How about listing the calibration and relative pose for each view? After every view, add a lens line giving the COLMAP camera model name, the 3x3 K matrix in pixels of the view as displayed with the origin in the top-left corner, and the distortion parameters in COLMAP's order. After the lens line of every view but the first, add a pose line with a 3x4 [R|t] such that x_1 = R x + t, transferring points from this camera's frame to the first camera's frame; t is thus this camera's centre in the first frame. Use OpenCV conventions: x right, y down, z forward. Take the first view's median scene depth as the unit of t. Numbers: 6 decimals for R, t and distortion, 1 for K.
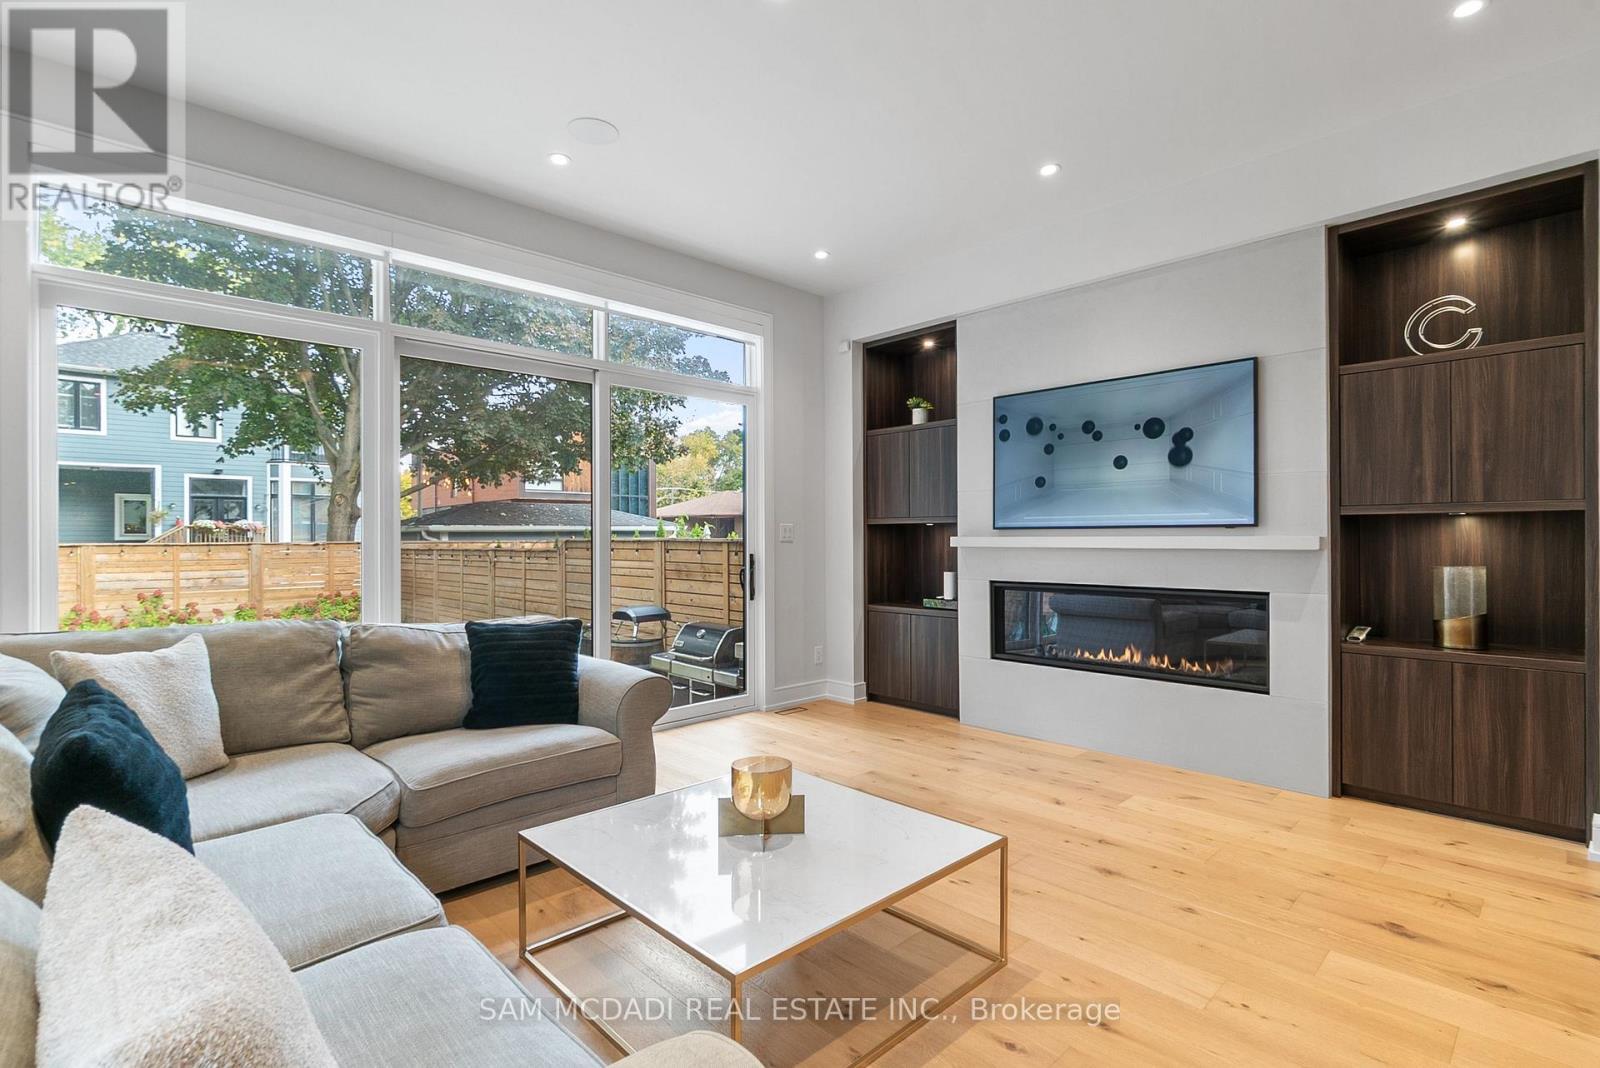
lens RADIAL K [[749.8, 0, 800.0], [0, 749.8, 534.0], [0, 0, 1]] dist [0.000212, 0.000011]
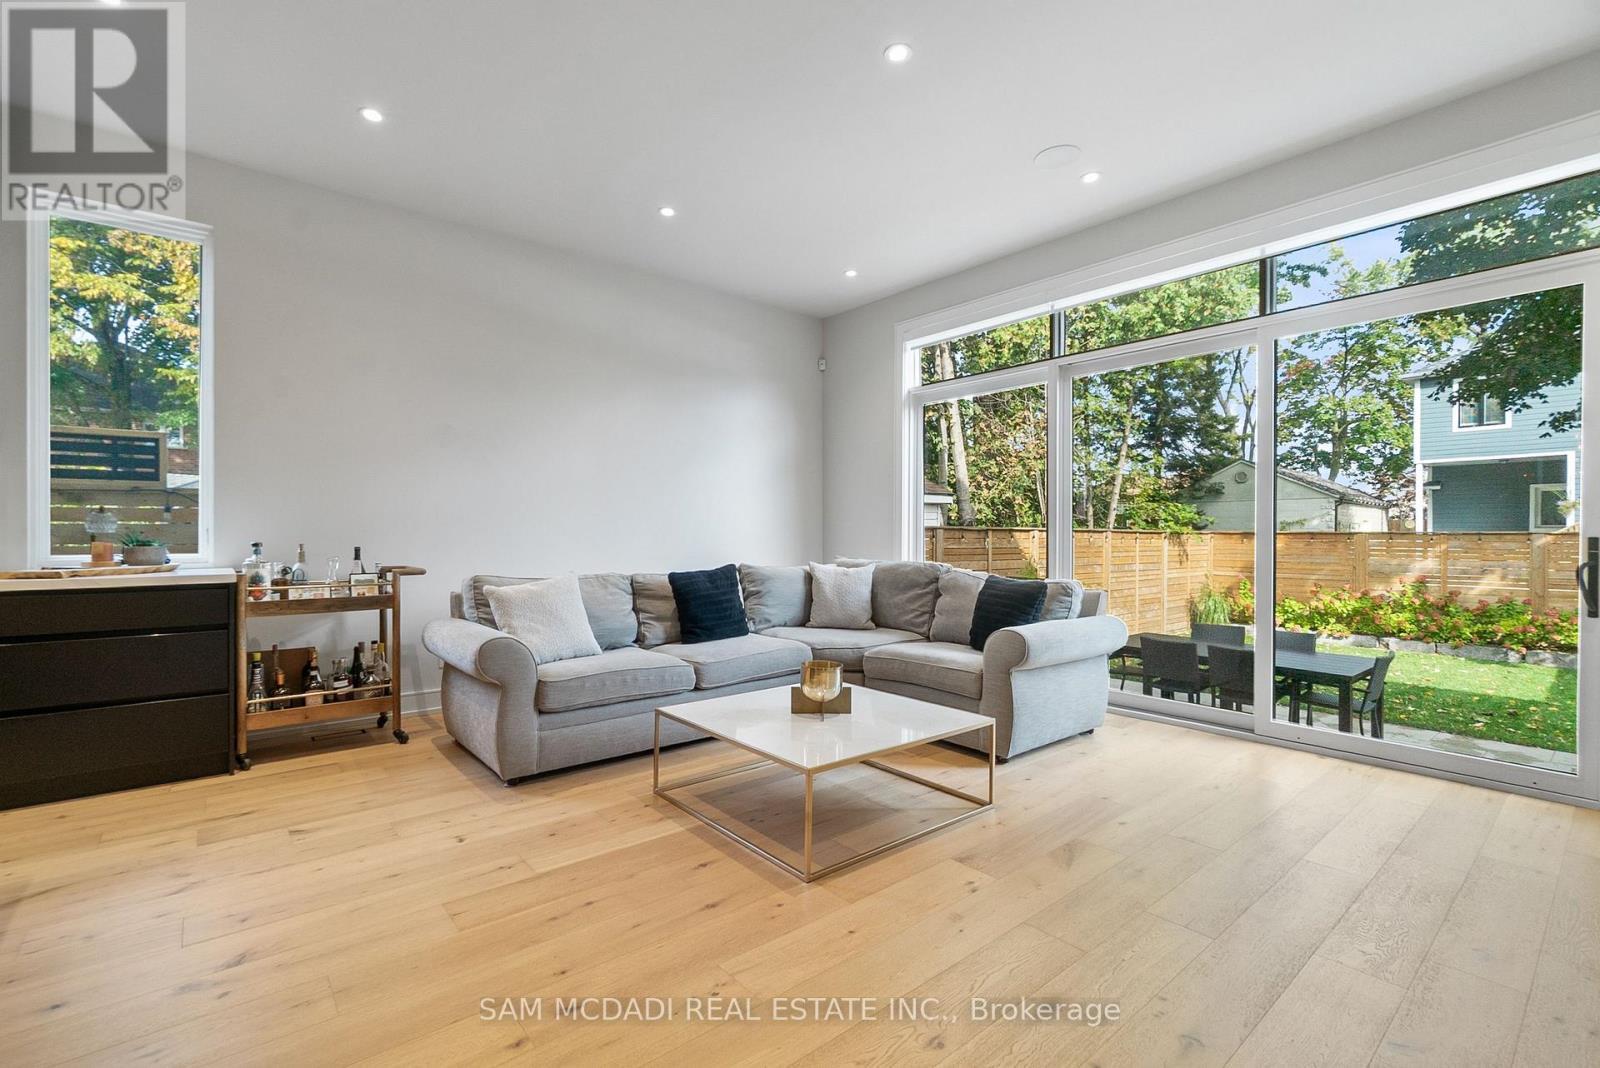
lens RADIAL K [[710.8, 0, 770.4], [0, 710.8, 530.8], [0, 0, 1]] dist [-0.000875, -0.000189]
pose [[-0.081608, 0.001126, -0.996664, 0.933557], [0.002678, 0.999996, 0.000911, 0.035336], [0.996661, -0.002595, -0.081610, 0.725830]]
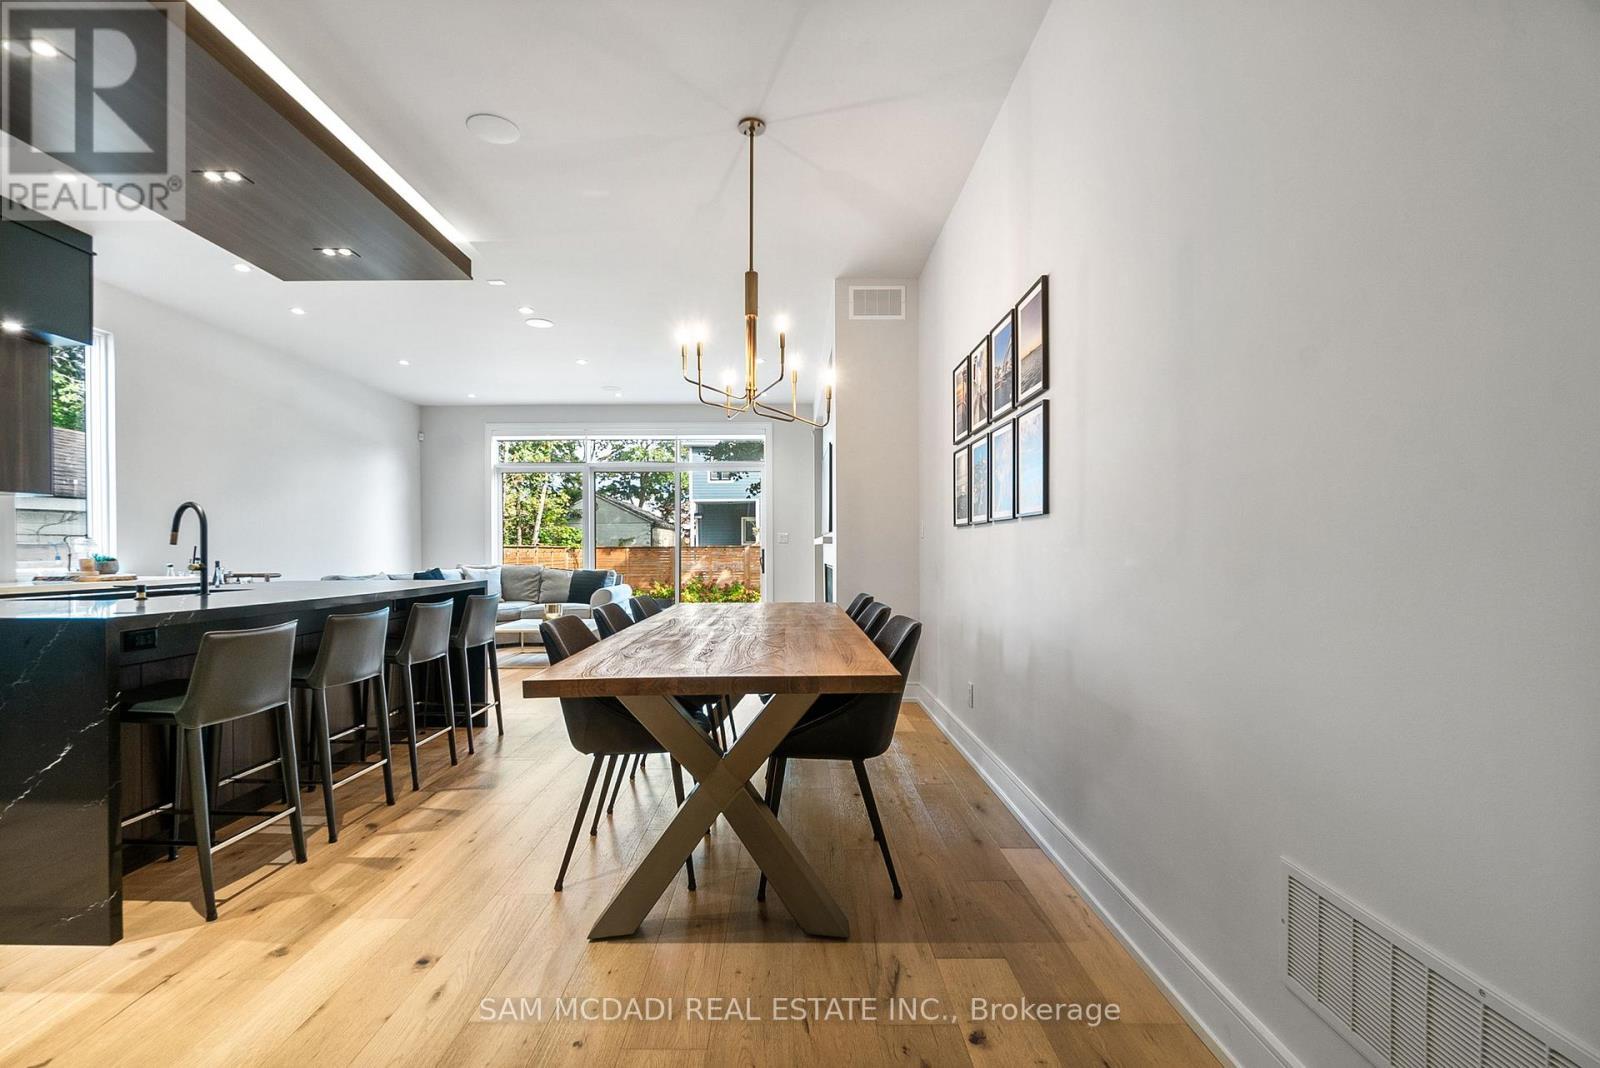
lens RADIAL K [[705.2, 0, 796.0], [0, 705.2, 555.5], [0, 0, 1]] dist [-0.000045, -0.000013]
pose [[0.729763, 0.008485, -0.683648, 2.140846], [0.006639, 0.999788, 0.019496, 0.018298], [0.683668, -0.018766, 0.729552, -0.428410]]
